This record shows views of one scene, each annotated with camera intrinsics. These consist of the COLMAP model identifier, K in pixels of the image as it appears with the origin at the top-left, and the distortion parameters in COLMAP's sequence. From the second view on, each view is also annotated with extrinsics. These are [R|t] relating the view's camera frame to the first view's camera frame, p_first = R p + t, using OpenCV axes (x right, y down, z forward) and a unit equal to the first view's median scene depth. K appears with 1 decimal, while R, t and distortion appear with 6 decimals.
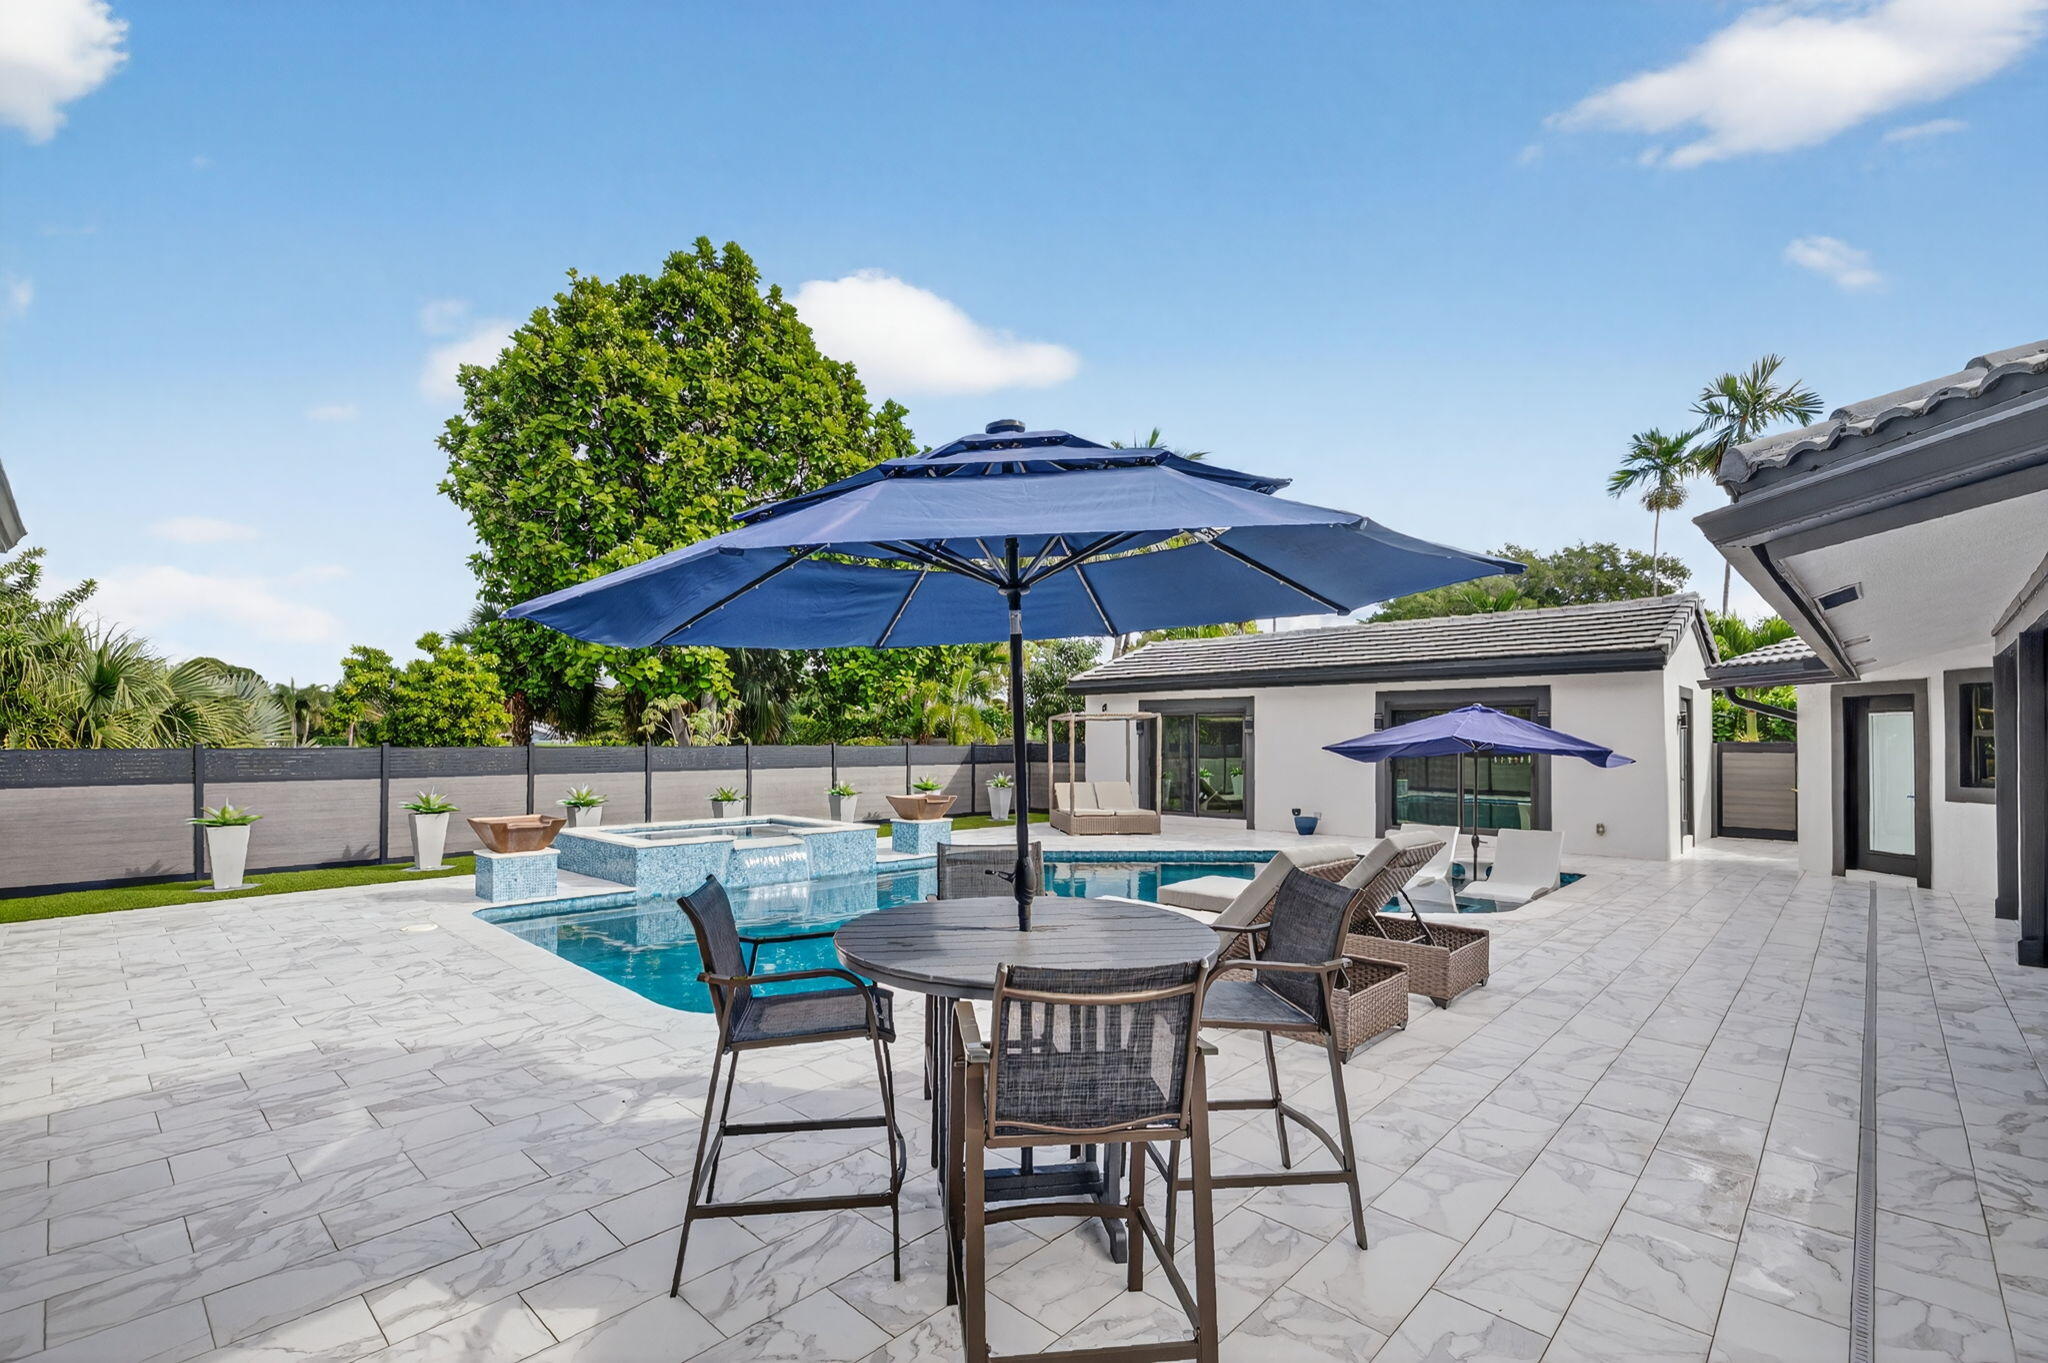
lens RADIAL K [[881.9, 0, 1026.0], [0, 881.9, 721.1], [0, 0, 1]] dist [0.002349, 0.000561]
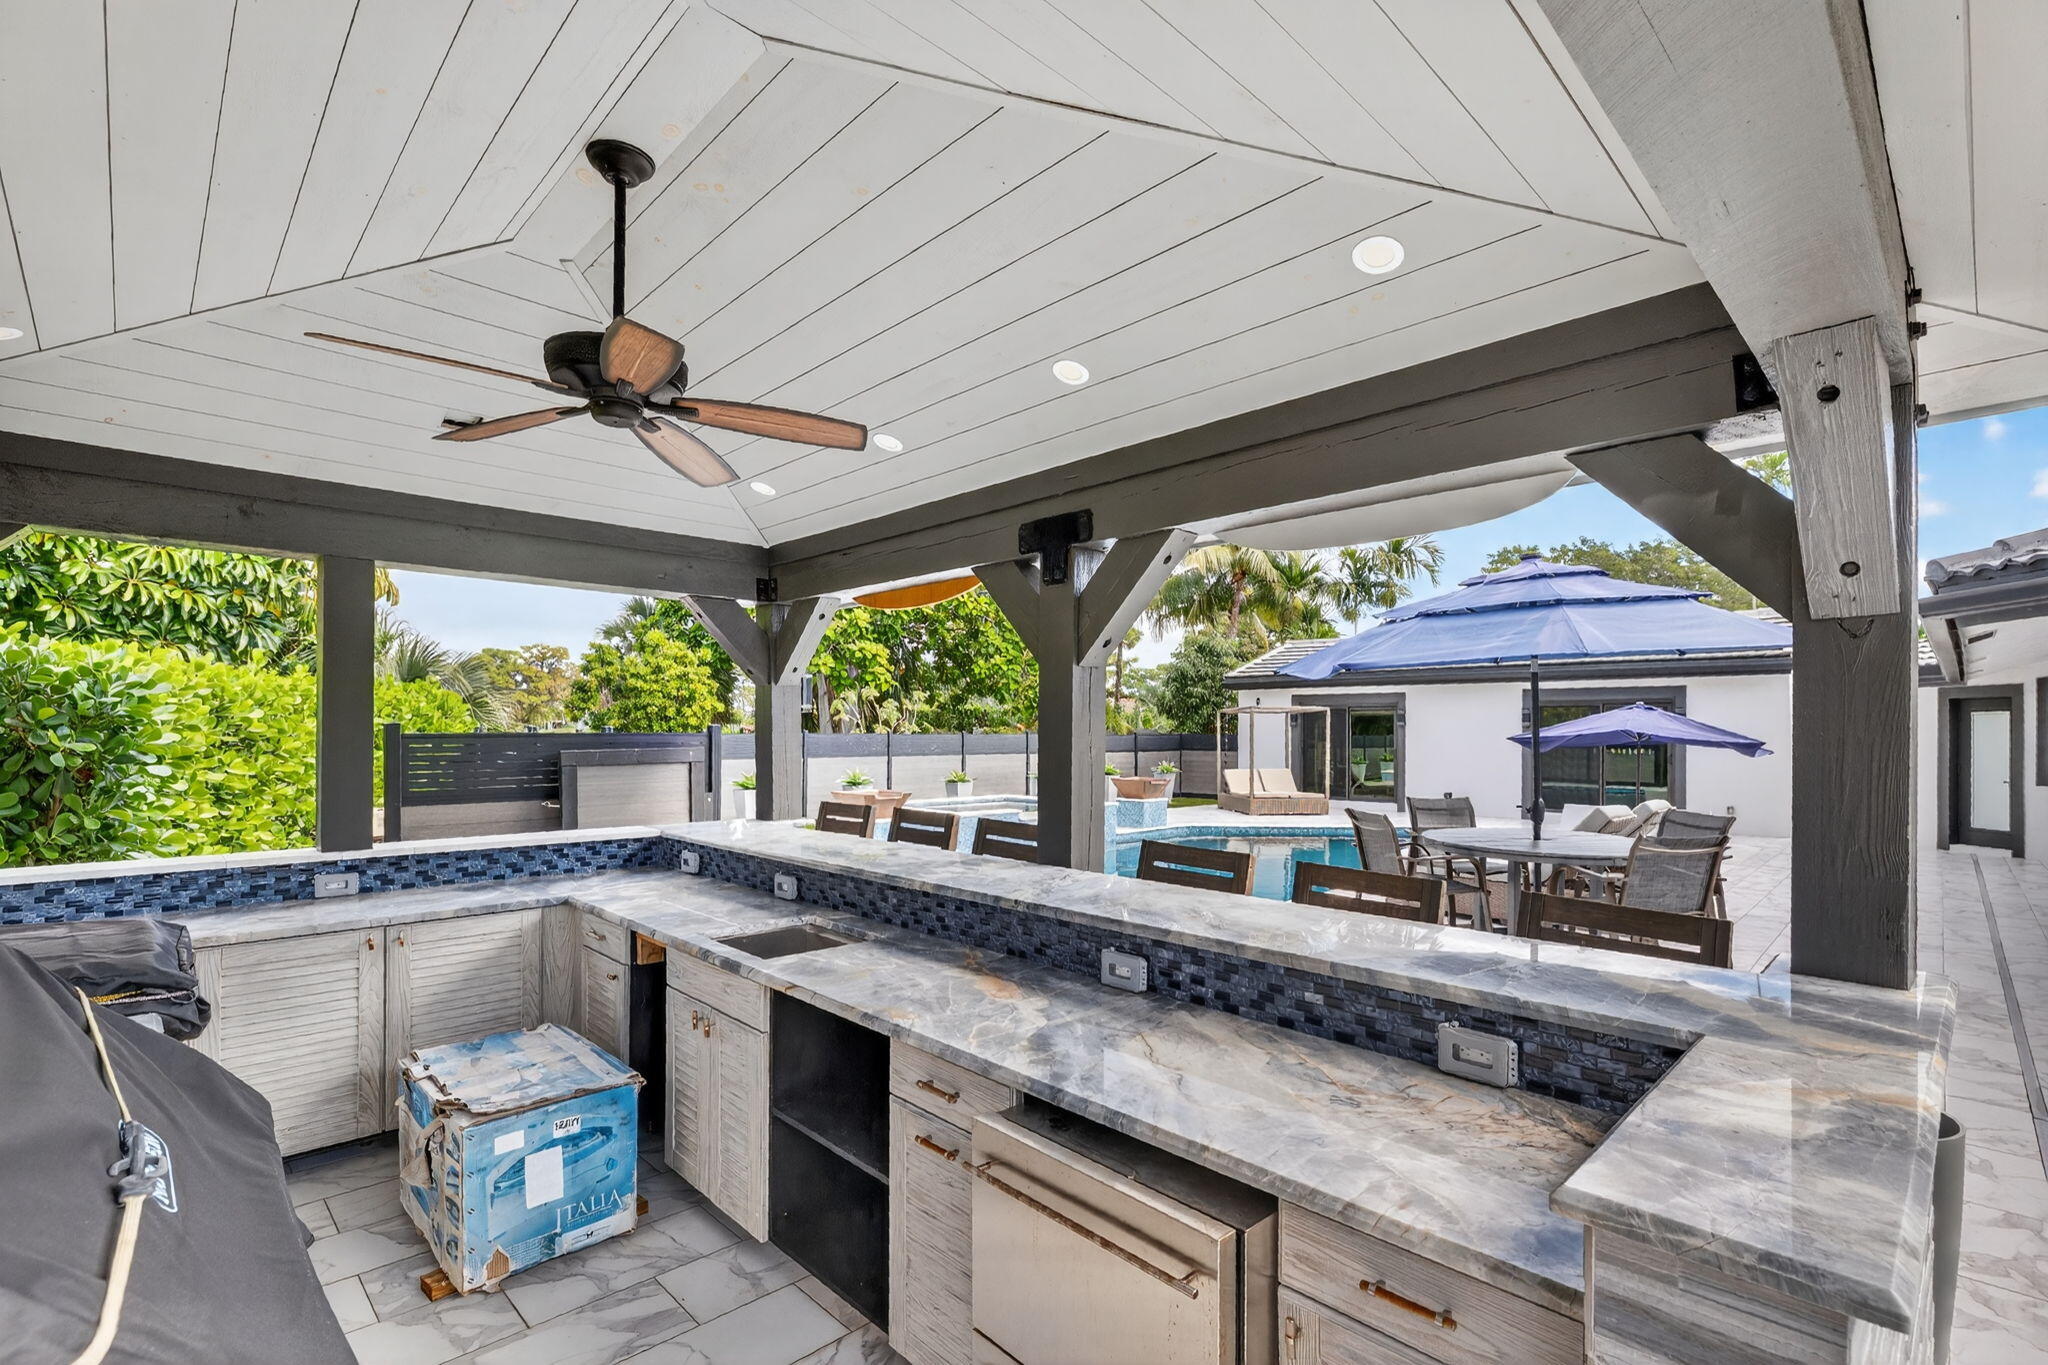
lens RADIAL K [[881.9, 0, 1064.2], [0, 881.9, 720.3], [0, 0, 1]] dist [0.002349, 0.000561]
pose [[0.999799, 0.005891, -0.019155, -0.154875], [-0.005660, 0.999911, 0.012077, -0.003632], [0.019225, -0.011966, 0.999744, -0.134908]]
